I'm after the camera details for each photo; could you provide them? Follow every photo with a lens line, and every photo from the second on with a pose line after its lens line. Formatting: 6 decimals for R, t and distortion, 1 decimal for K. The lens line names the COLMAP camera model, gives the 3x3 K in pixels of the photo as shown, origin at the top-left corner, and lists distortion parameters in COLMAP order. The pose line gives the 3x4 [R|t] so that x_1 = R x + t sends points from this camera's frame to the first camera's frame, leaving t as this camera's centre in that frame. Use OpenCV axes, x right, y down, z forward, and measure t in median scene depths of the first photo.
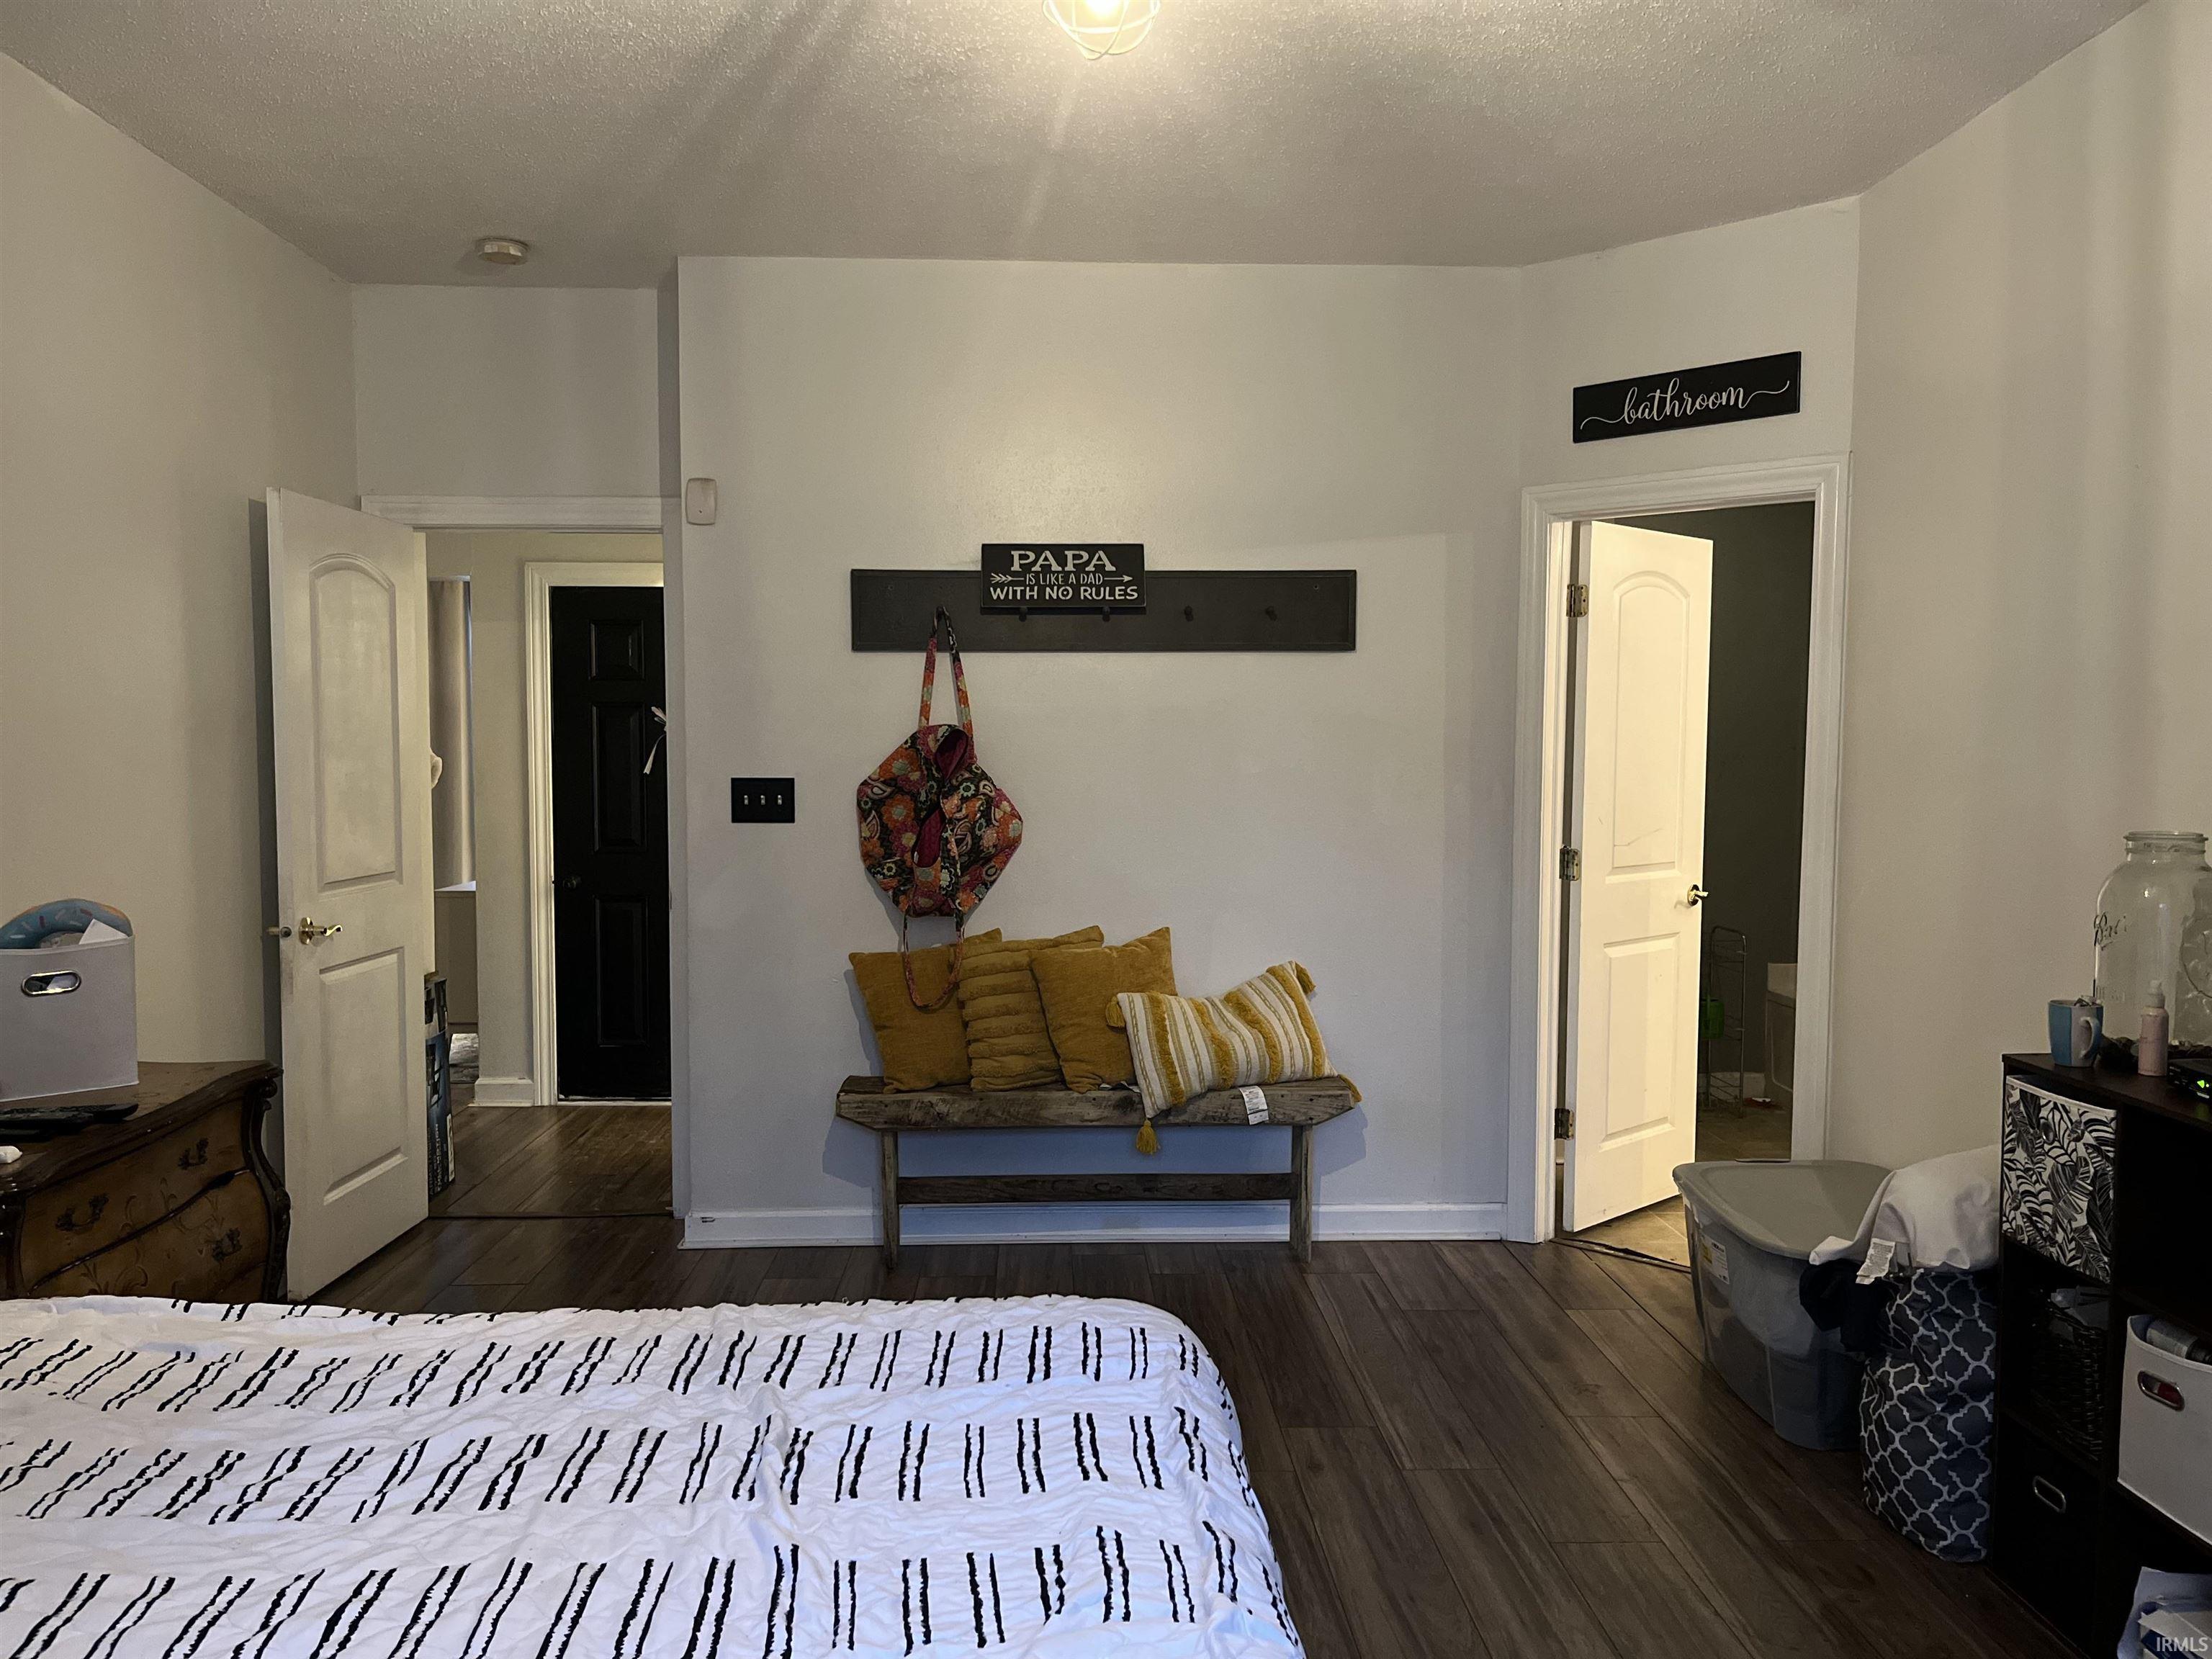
lens RADIAL K [[1676.8, 0, 1102.9], [0, 1676.8, 832.7], [0, 0, 1]] dist [0.039359, -0.059353]
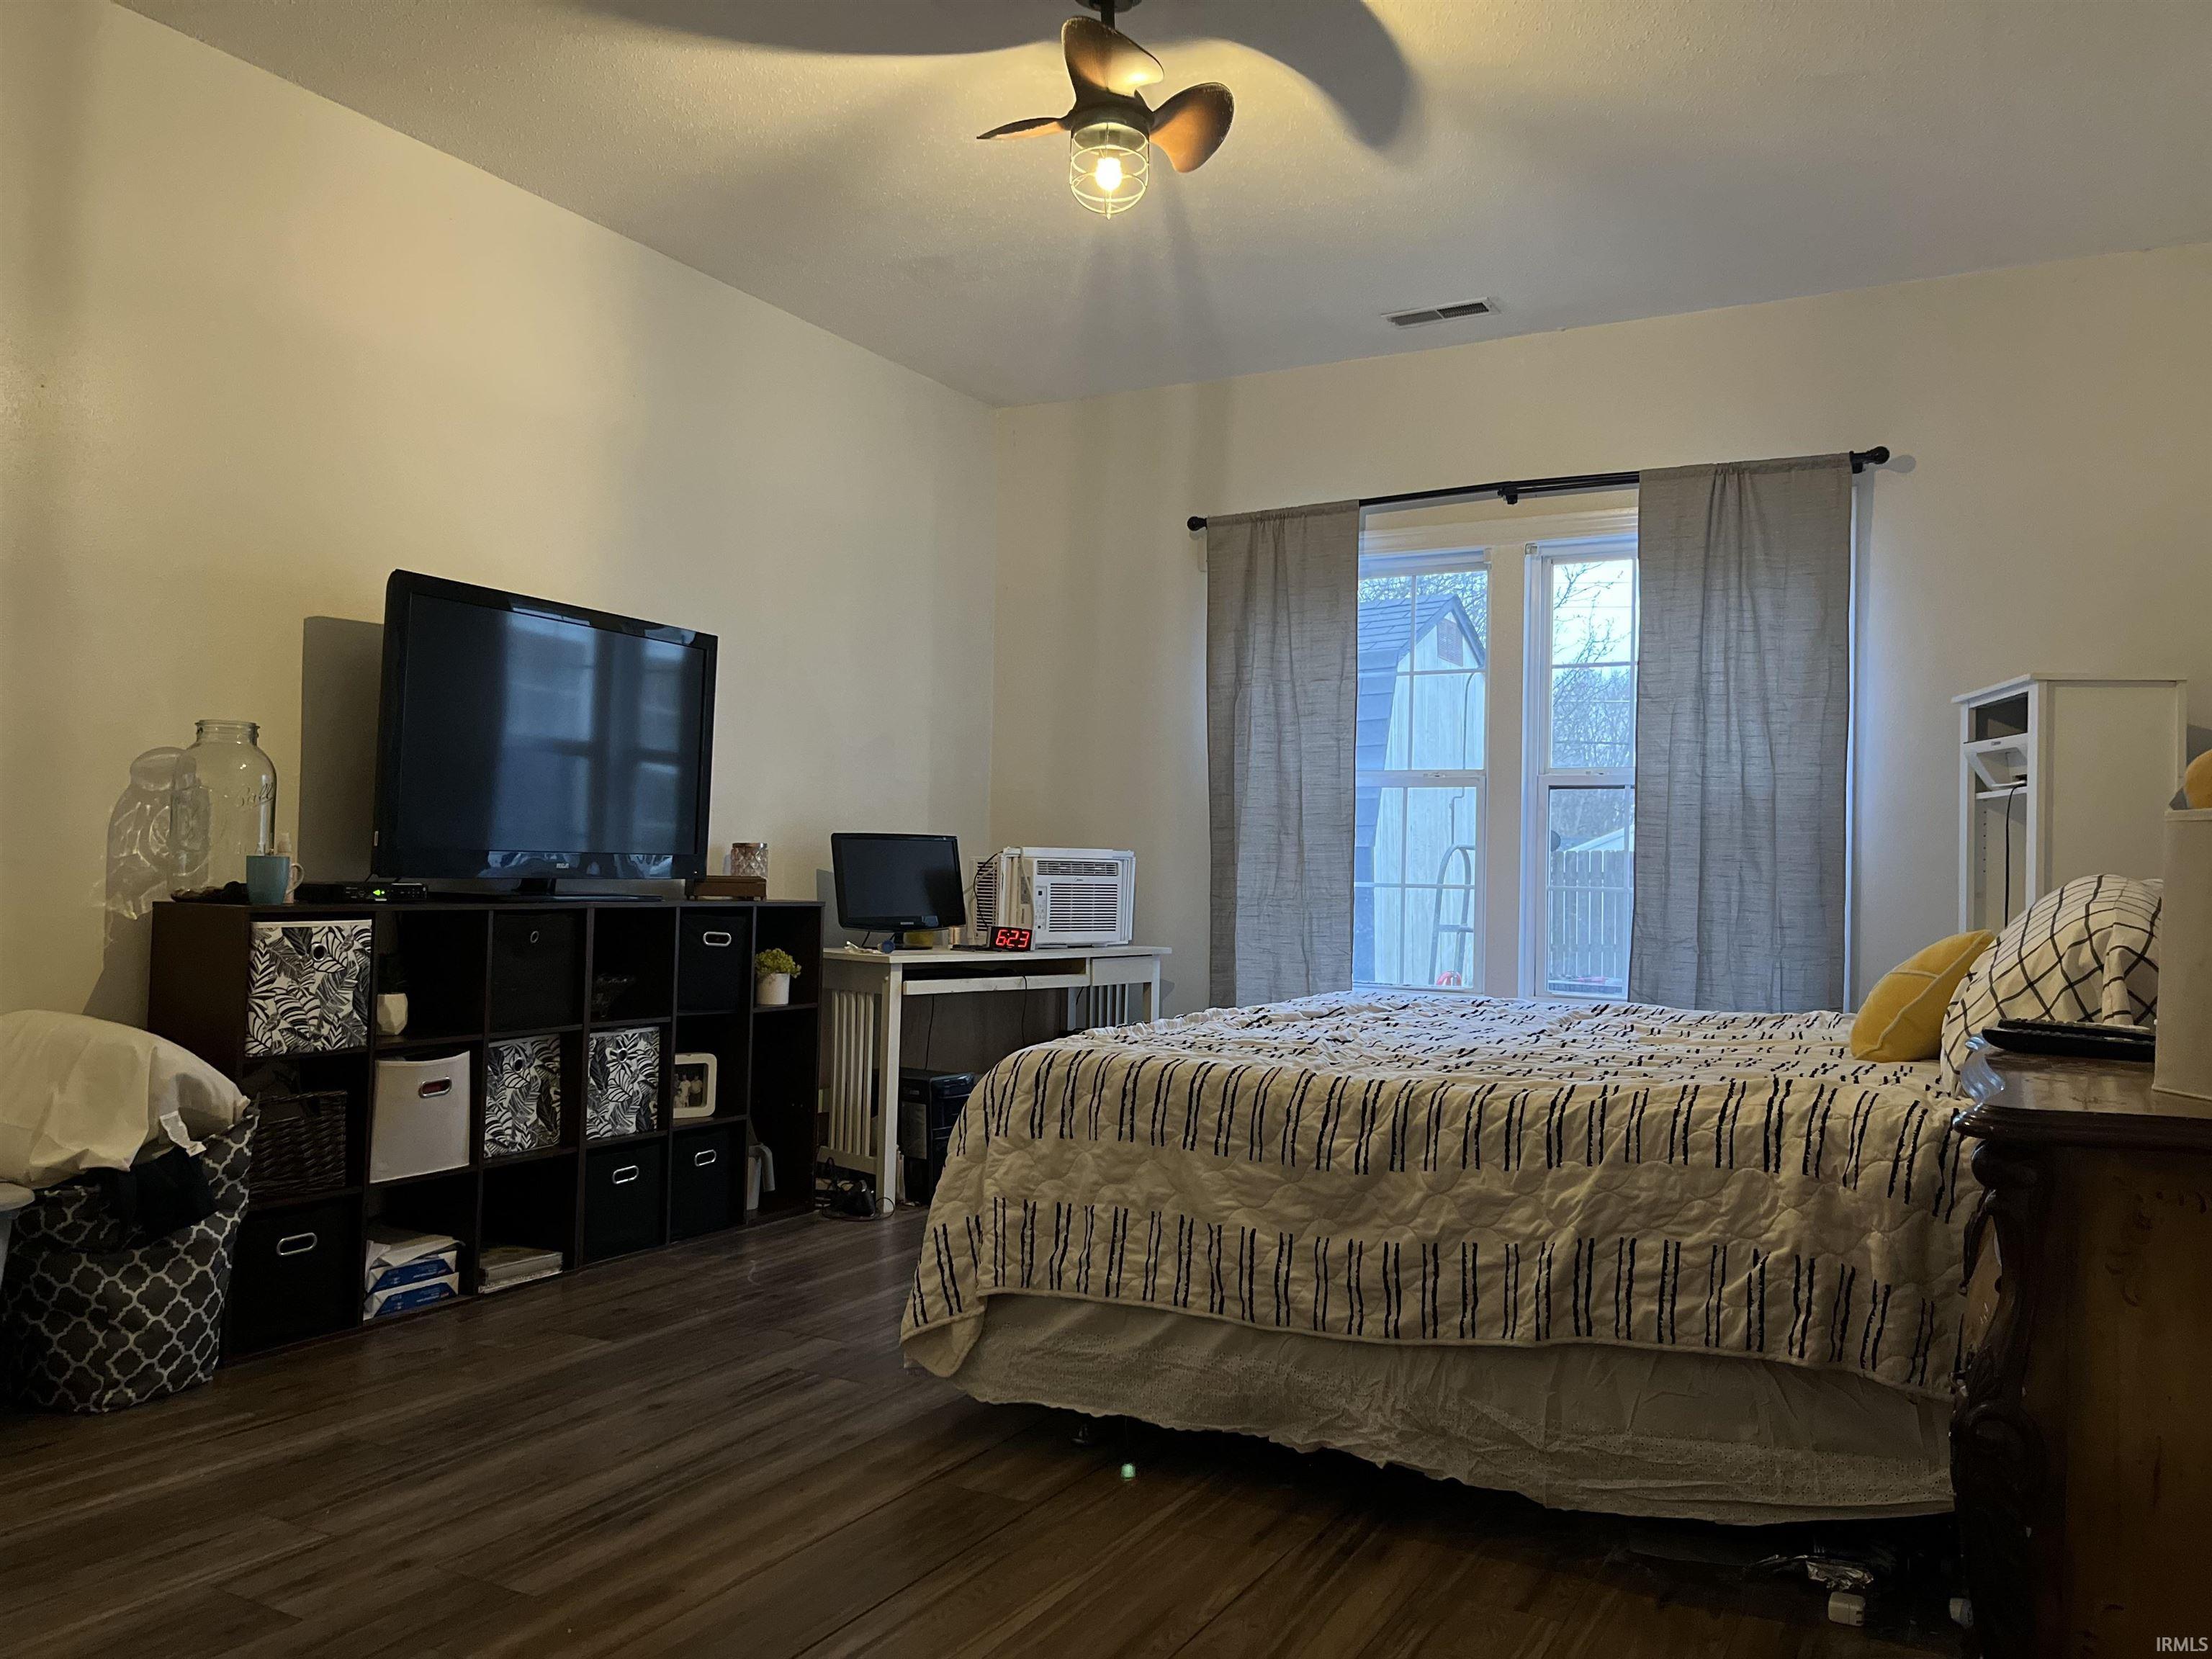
lens RADIAL K [[1676.8, 0, 1104.7], [0, 1676.8, 831.8], [0, 0, 1]] dist [0.039359, -0.059353]
pose [[-0.853401, -0.008586, 0.521185, -0.618564], [0.005836, 0.999644, 0.026024, 0.055416], [-0.521223, 0.025250, -0.853047, 1.778433]]
